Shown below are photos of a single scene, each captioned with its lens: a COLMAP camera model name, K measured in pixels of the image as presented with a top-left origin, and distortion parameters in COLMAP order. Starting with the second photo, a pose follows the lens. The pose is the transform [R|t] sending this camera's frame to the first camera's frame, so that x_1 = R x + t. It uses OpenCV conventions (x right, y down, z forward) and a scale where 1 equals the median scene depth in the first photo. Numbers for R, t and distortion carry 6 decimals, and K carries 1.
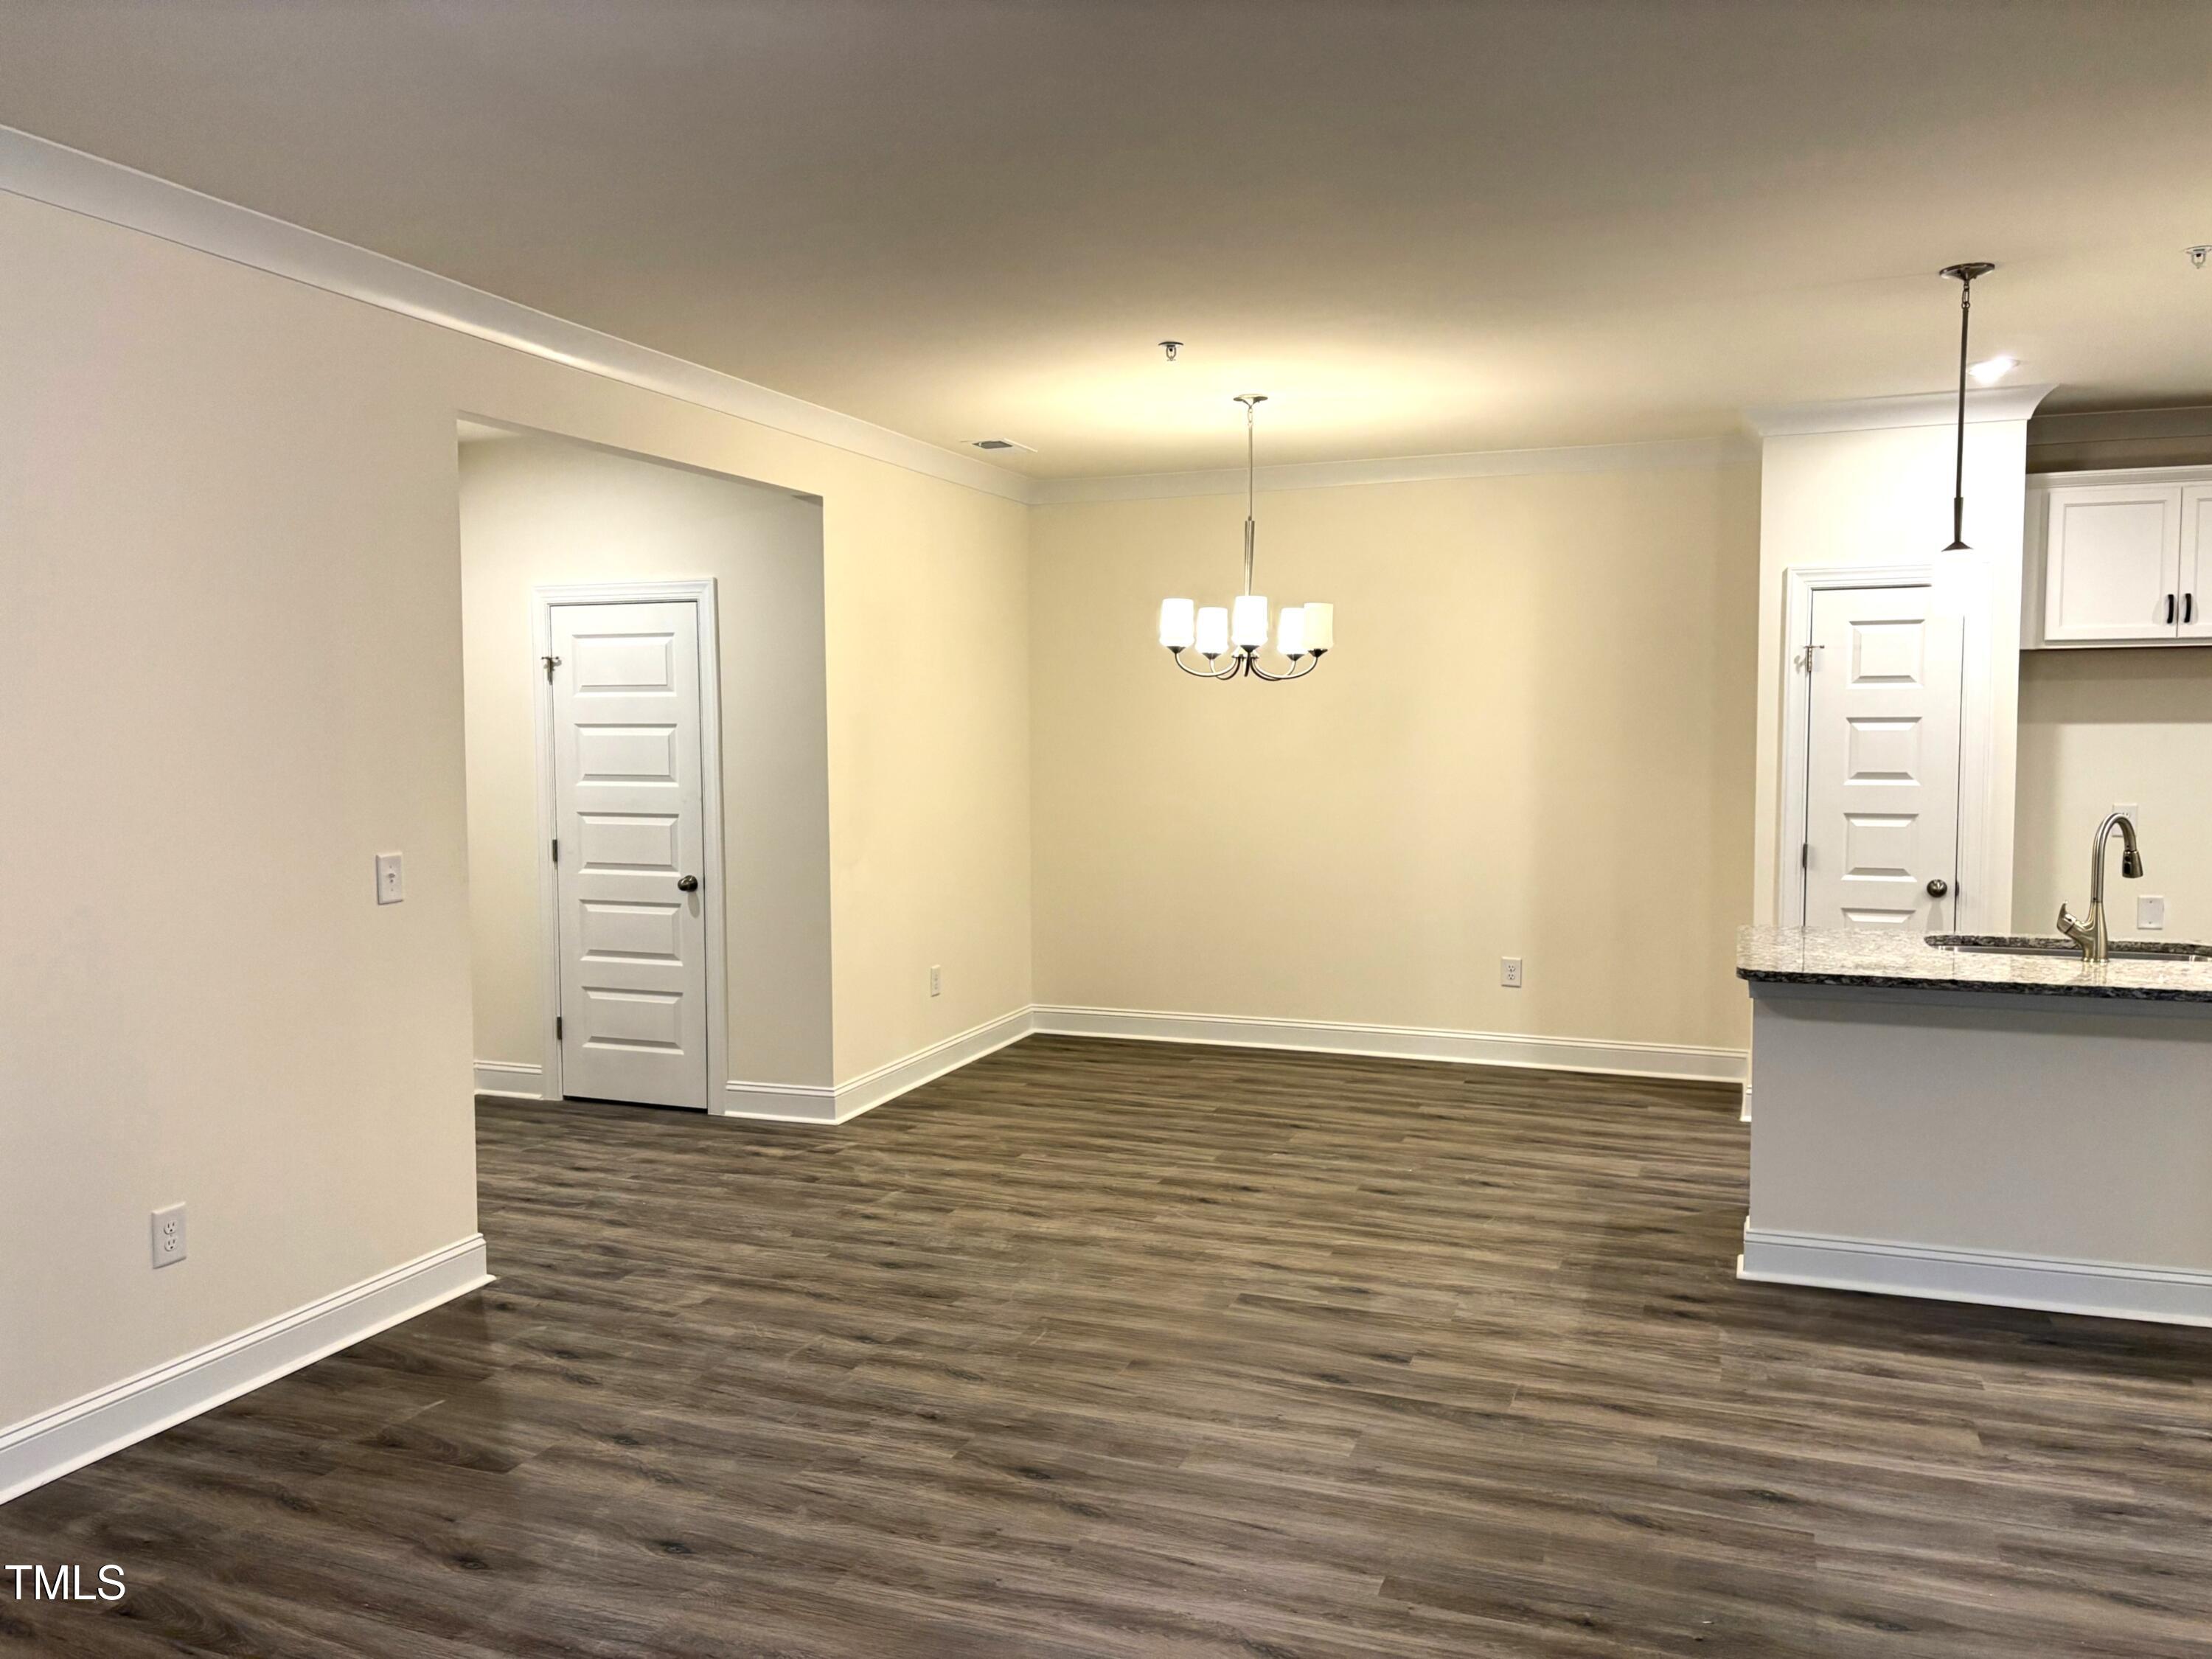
lens RADIAL K [[1659.3, 0, 1102.3], [0, 1659.3, 838.1], [0, 0, 1]] dist [0.022418, -0.003587]
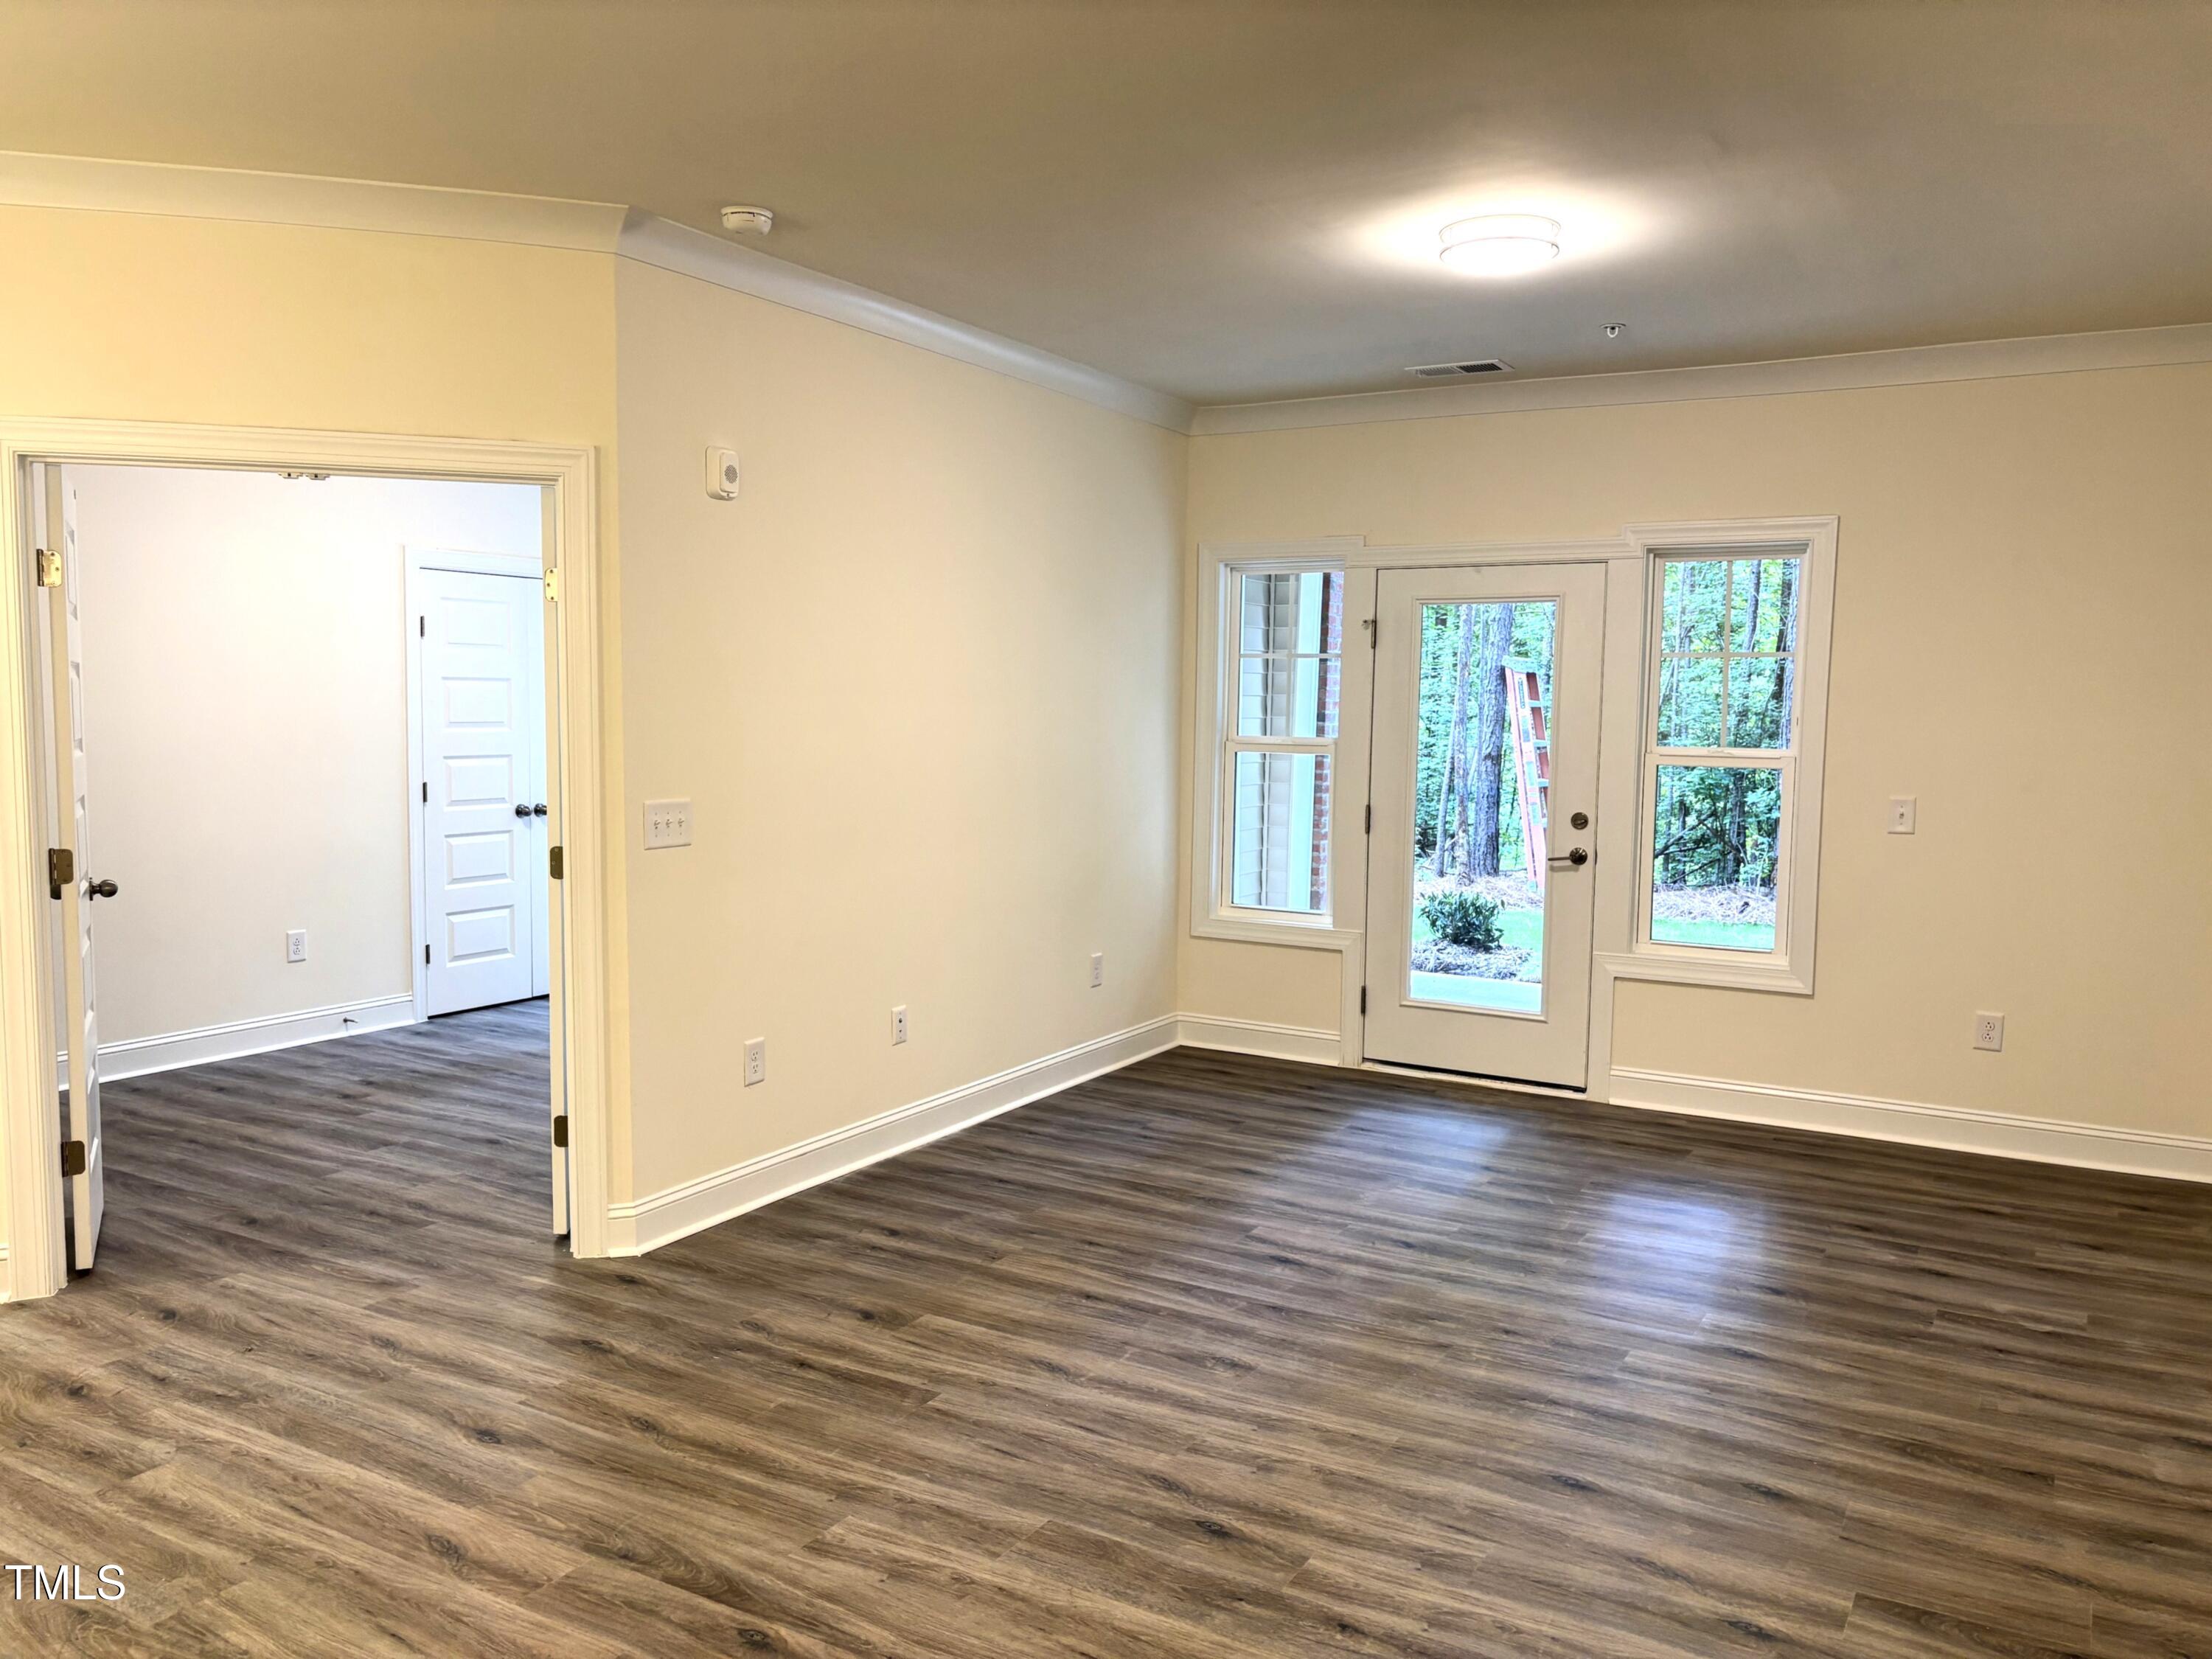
lens RADIAL K [[1659.3, 0, 1102.3], [0, 1659.3, 838.1], [0, 0, 1]] dist [0.022418, -0.003587]
pose [[-0.987354, -0.023088, 0.156842, -0.114764], [0.001591, 0.987846, 0.155429, -0.117380], [-0.158525, 0.153713, -0.975316, 1.844269]]
